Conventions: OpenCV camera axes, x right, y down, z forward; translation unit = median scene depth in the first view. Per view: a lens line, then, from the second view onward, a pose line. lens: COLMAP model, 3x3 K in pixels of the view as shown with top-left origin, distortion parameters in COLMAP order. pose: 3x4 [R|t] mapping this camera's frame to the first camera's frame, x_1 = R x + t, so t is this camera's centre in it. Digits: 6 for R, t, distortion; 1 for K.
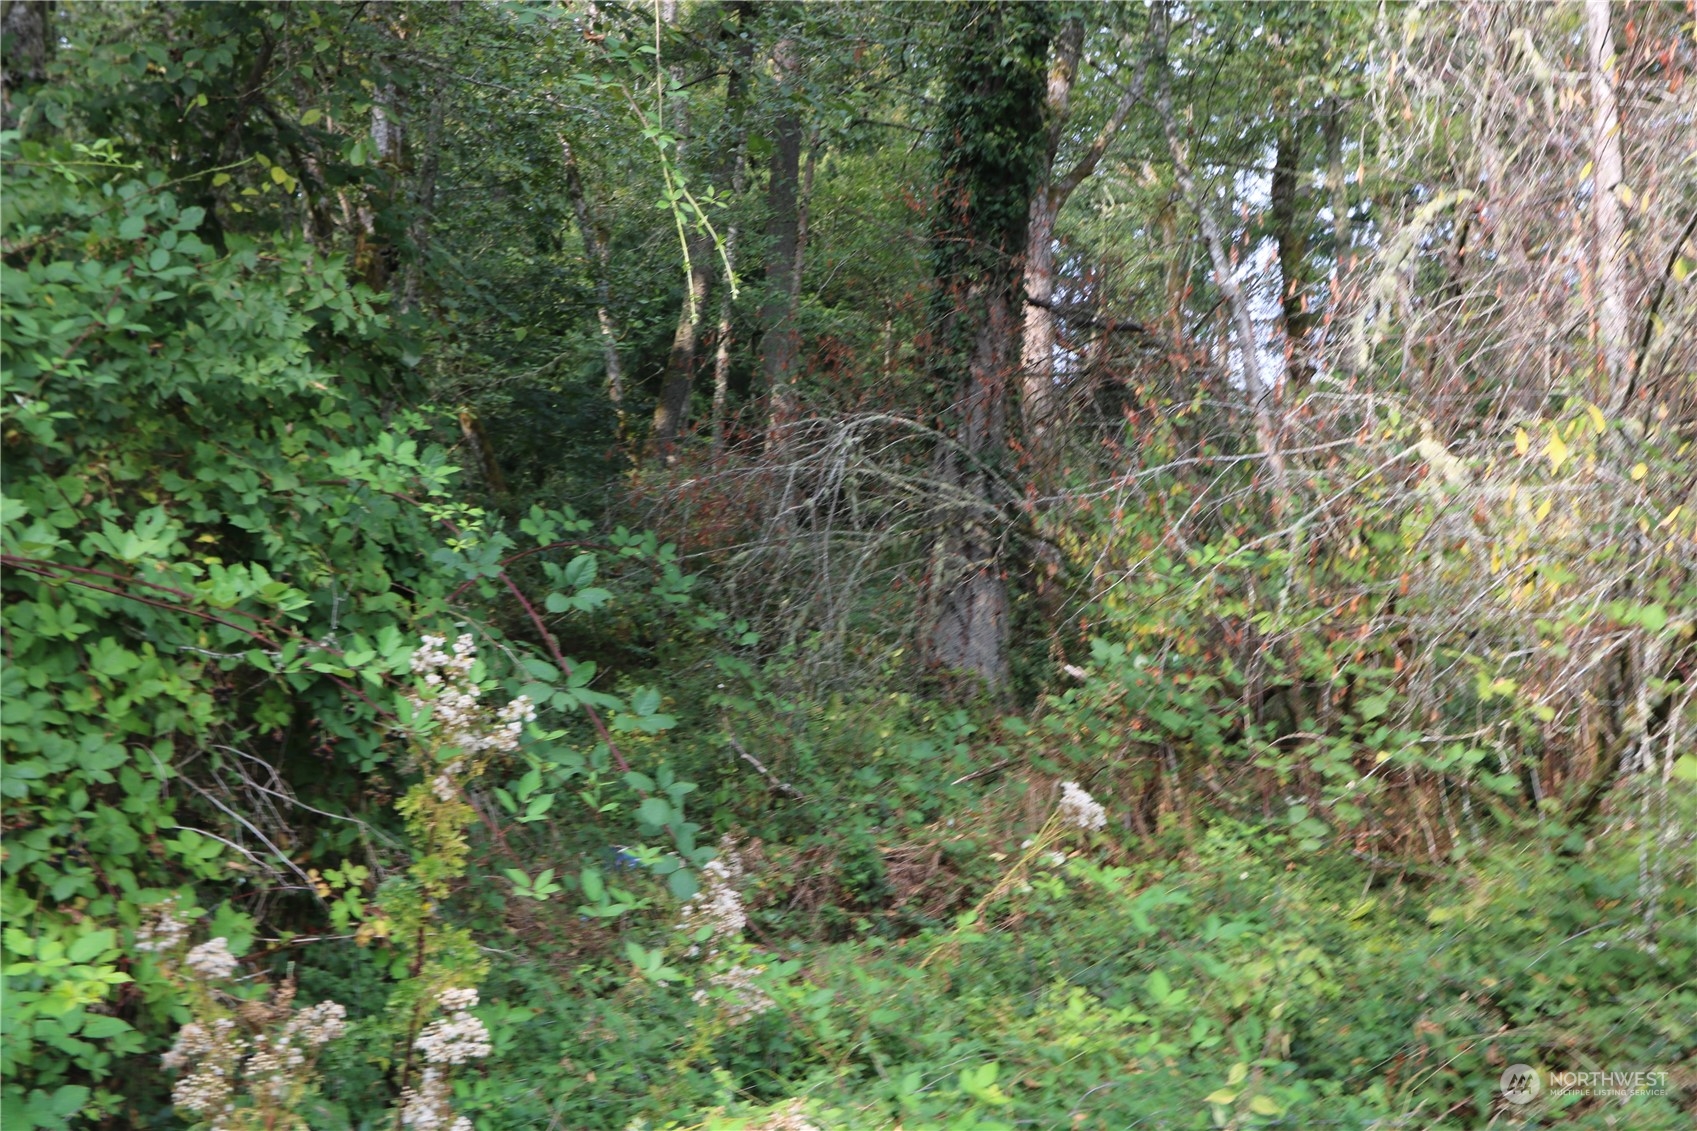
lens RADIAL K [[1653.4, 0, 848.5], [0, 1653.4, 565.5], [0, 0, 1]] dist [0.014880, 0.012713]
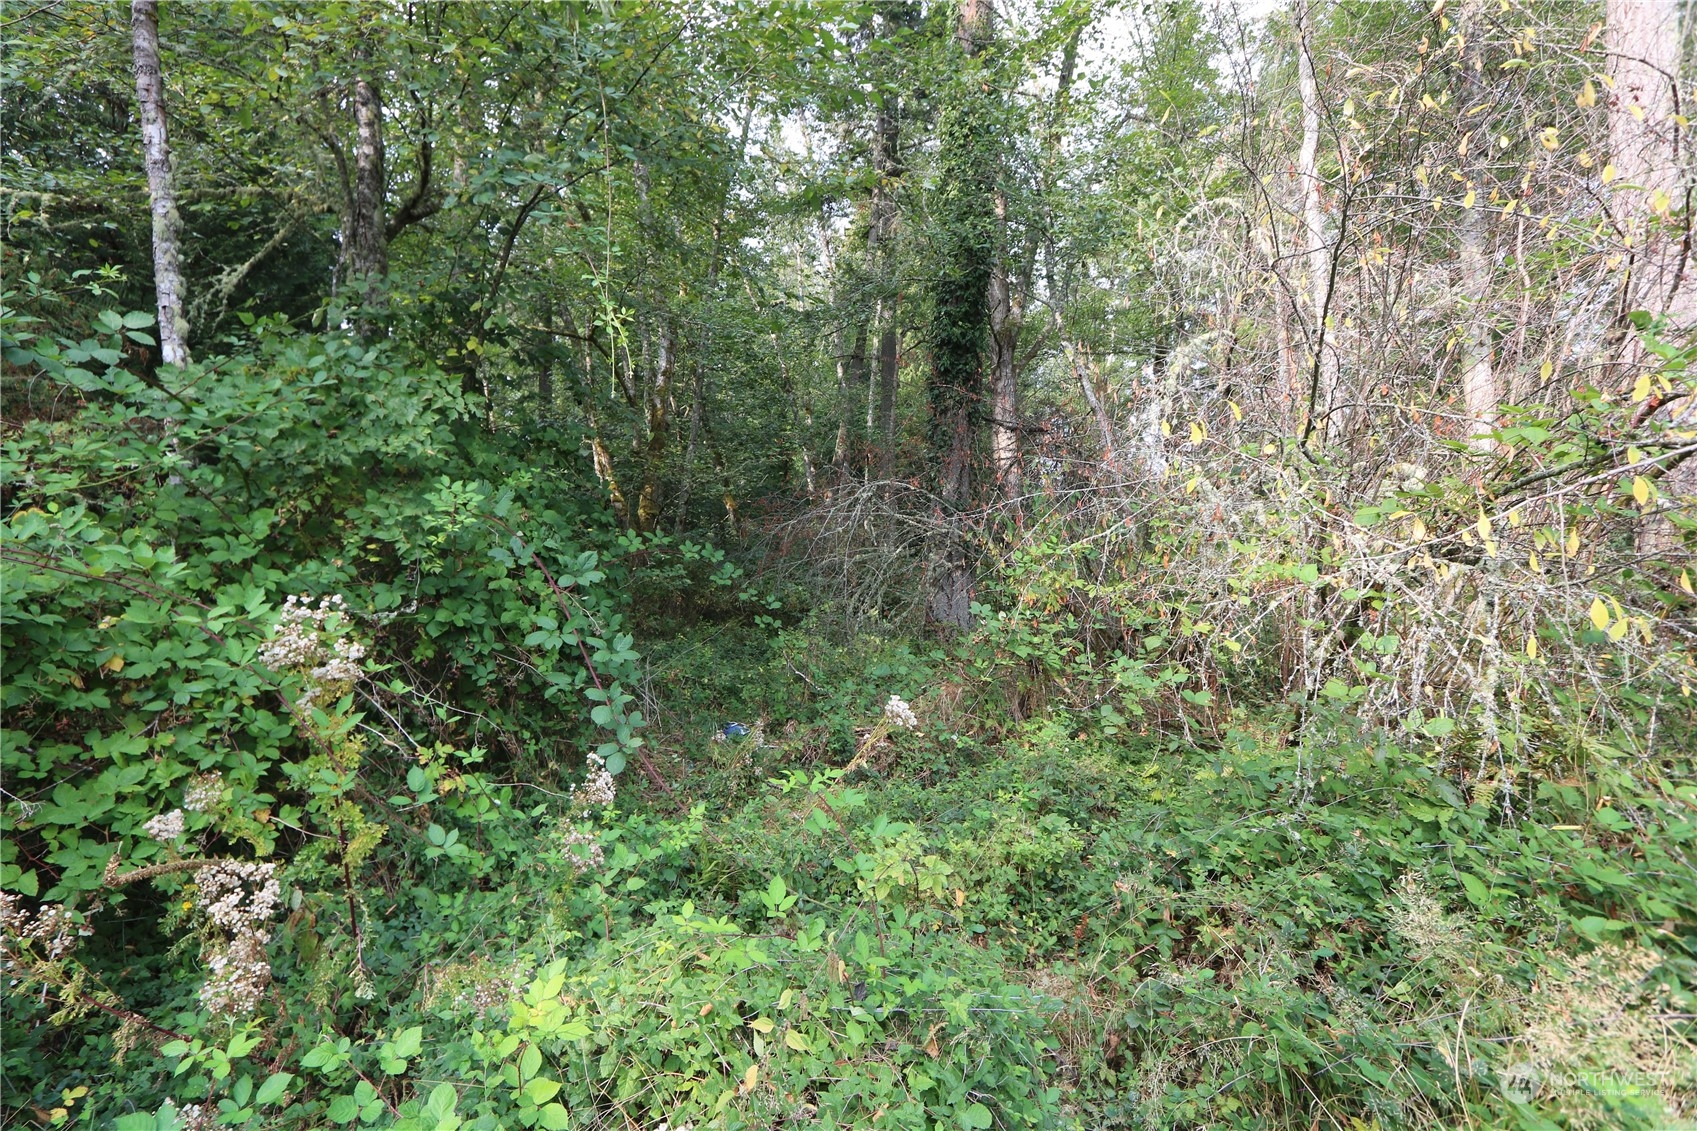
lens RADIAL K [[794.5, 0, 819.7], [0, 794.5, 563.2], [0, 0, 1]] dist [-0.000907, -0.000351]
pose [[0.984671, -0.024086, -0.172749, 0.188940], [0.021017, 0.999588, -0.019572, 0.025174], [0.173149, 0.015642, 0.984771, 0.277707]]
